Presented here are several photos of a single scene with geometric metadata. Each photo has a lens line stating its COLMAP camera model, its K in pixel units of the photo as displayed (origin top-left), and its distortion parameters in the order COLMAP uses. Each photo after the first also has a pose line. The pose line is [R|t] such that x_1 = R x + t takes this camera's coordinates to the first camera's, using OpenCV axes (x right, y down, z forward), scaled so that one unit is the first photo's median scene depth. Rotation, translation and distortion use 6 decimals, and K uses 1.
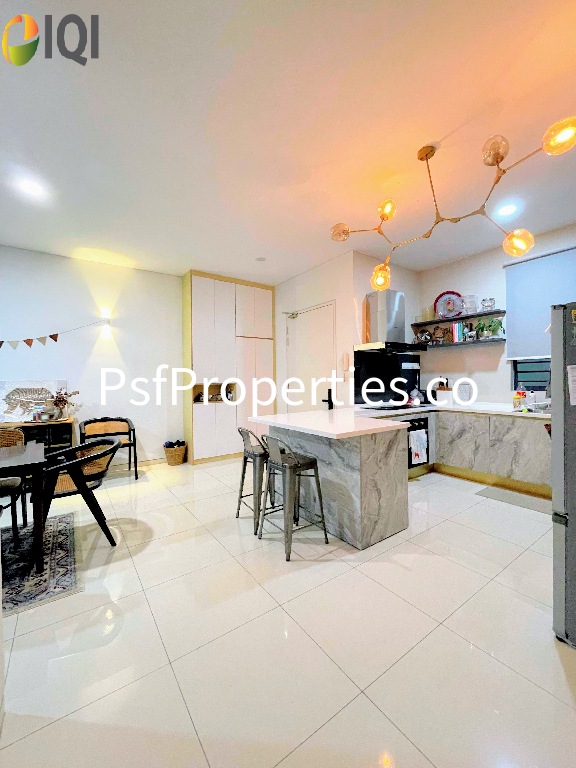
lens RADIAL K [[307.3, 0, 288.0], [0, 307.3, 384.0], [0, 0, 1]] dist [-0.000810, -0.000011]
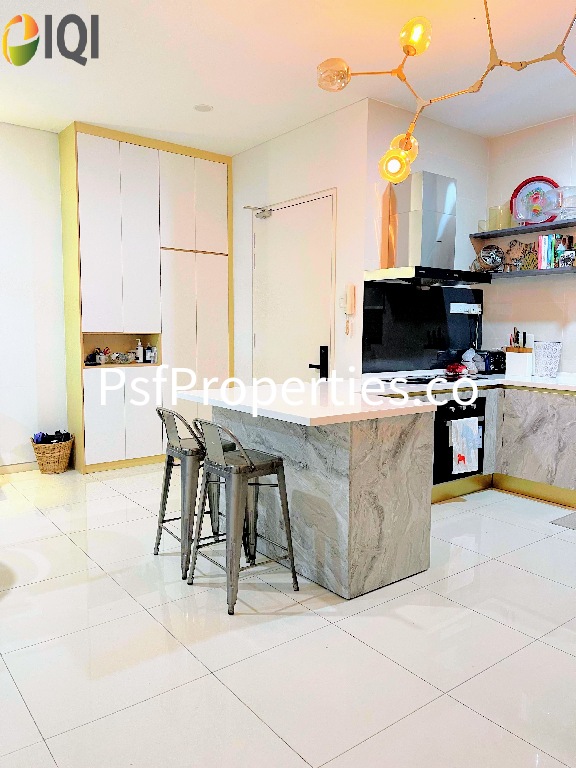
lens RADIAL K [[563.2, 0, 288.0], [0, 563.2, 384.0], [0, 0, 1]] dist [0.028372, -0.001774]
pose [[0.999021, 0.016453, 0.041068, 0.045975], [-0.019926, 0.996126, 0.085651, -0.003521], [-0.039500, -0.086386, 0.995478, -0.100930]]
